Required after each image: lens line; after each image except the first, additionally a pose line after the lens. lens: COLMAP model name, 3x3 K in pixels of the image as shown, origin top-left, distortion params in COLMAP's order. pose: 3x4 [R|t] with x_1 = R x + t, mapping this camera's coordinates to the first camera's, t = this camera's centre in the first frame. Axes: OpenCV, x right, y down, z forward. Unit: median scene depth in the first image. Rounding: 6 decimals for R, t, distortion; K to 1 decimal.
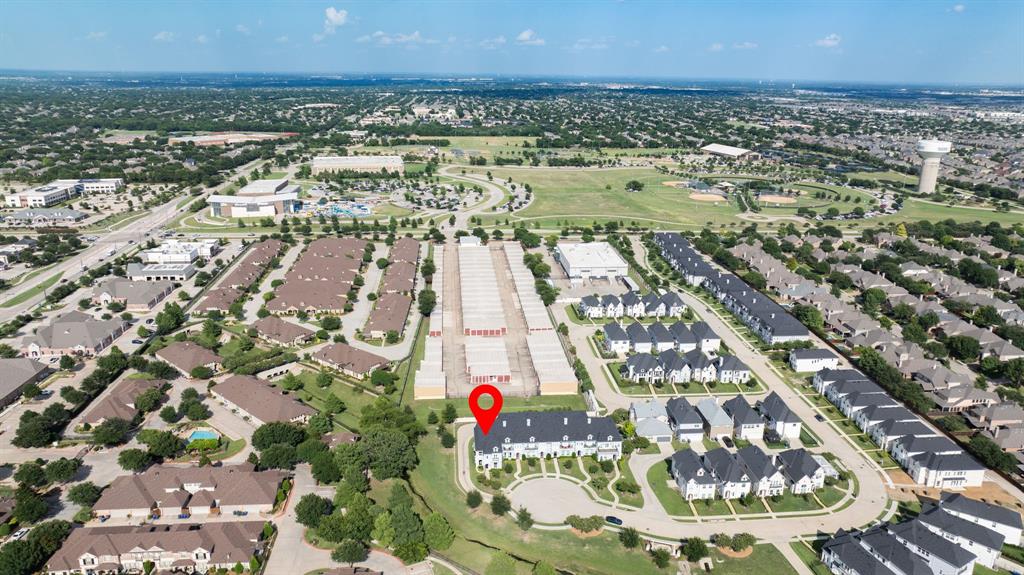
lens RADIAL K [[690.1, 0, 512.0], [0, 690.1, 287.5], [0, 0, 1]] dist [0.001726, 0.034307]
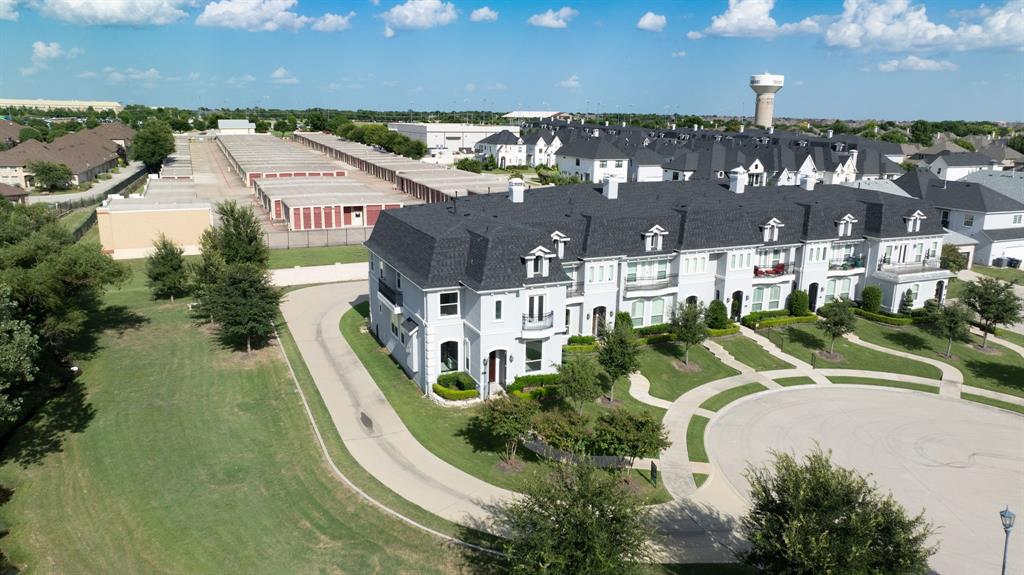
lens RADIAL K [[690.1, 0, 512.0], [0, 690.1, 287.5], [0, 0, 1]] dist [0.001726, 0.034307]
pose [[0.946691, -0.076638, 0.312894, -0.084336], [0.092784, 0.994998, -0.037019, 0.237636], [-0.308492, 0.064077, 0.949066, 0.797678]]
